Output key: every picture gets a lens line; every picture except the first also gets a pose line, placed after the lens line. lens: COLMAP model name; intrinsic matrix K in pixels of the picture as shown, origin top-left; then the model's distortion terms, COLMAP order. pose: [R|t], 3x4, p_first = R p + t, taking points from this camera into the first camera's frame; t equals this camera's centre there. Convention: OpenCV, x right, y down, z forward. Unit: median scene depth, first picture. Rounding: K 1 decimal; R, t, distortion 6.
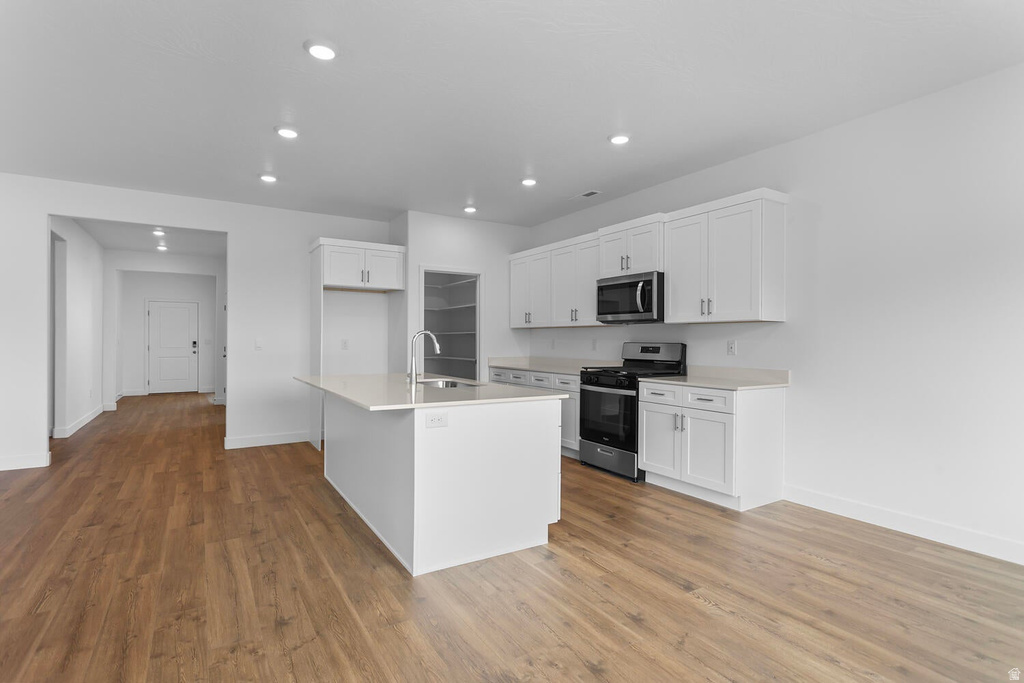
lens RADIAL K [[505.0, 0, 512.0], [0, 505.0, 341.5], [0, 0, 1]] dist [-0.004119, 0.004897]
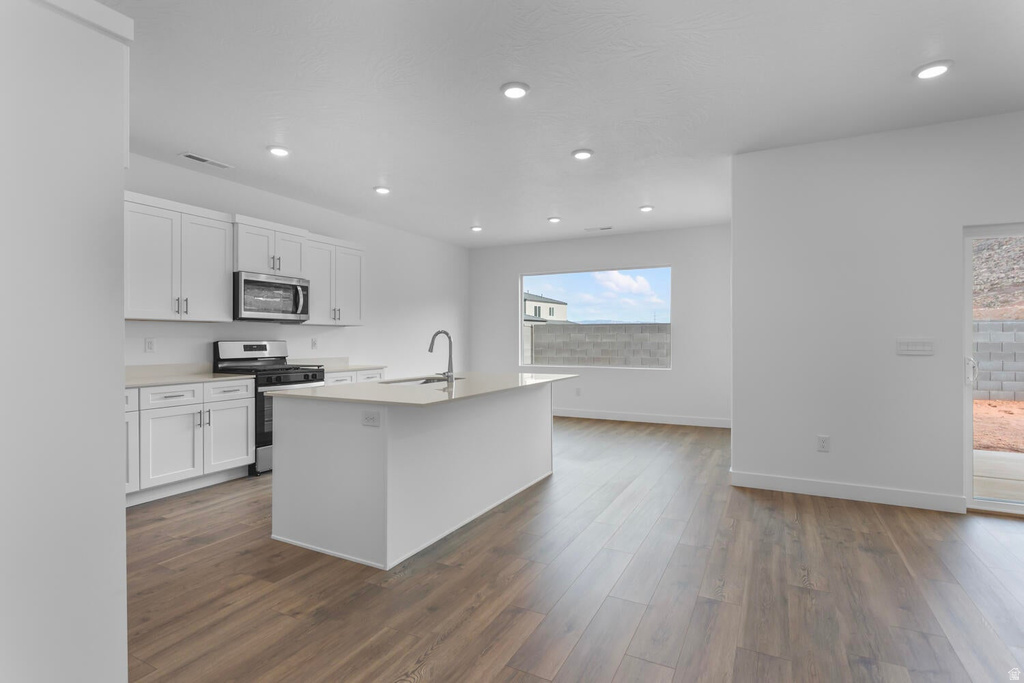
lens RADIAL K [[509.3, 0, 510.2], [0, 509.3, 337.5], [0, 0, 1]] dist [-0.003026, 0.006109]
pose [[-0.510112, -0.002148, 0.860106, -0.932991], [-0.000269, 0.999997, 0.002337, -0.007362], [-0.860108, 0.000961, -0.510111, 1.148681]]
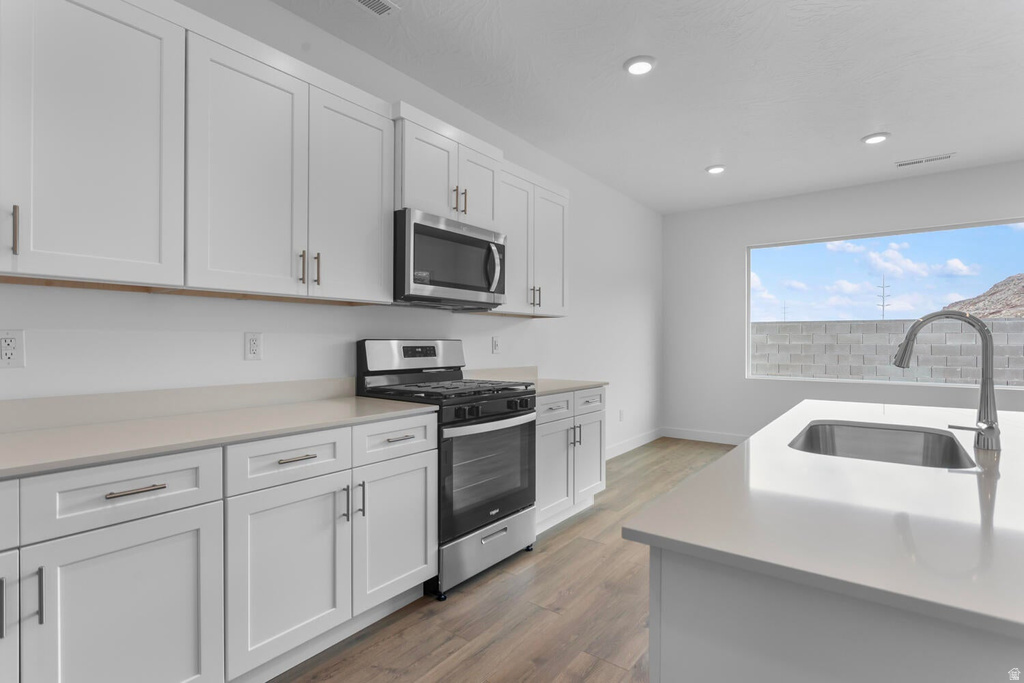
lens RADIAL K [[505.0, 0, 512.0], [0, 505.0, 341.5], [0, 0, 1]] dist [-0.004119, 0.004897]
pose [[-0.364858, -0.007074, 0.931036, -0.340138], [-0.002897, 0.999975, 0.006462, 0.000696], [-0.931059, -0.000339, -0.364869, 1.185169]]
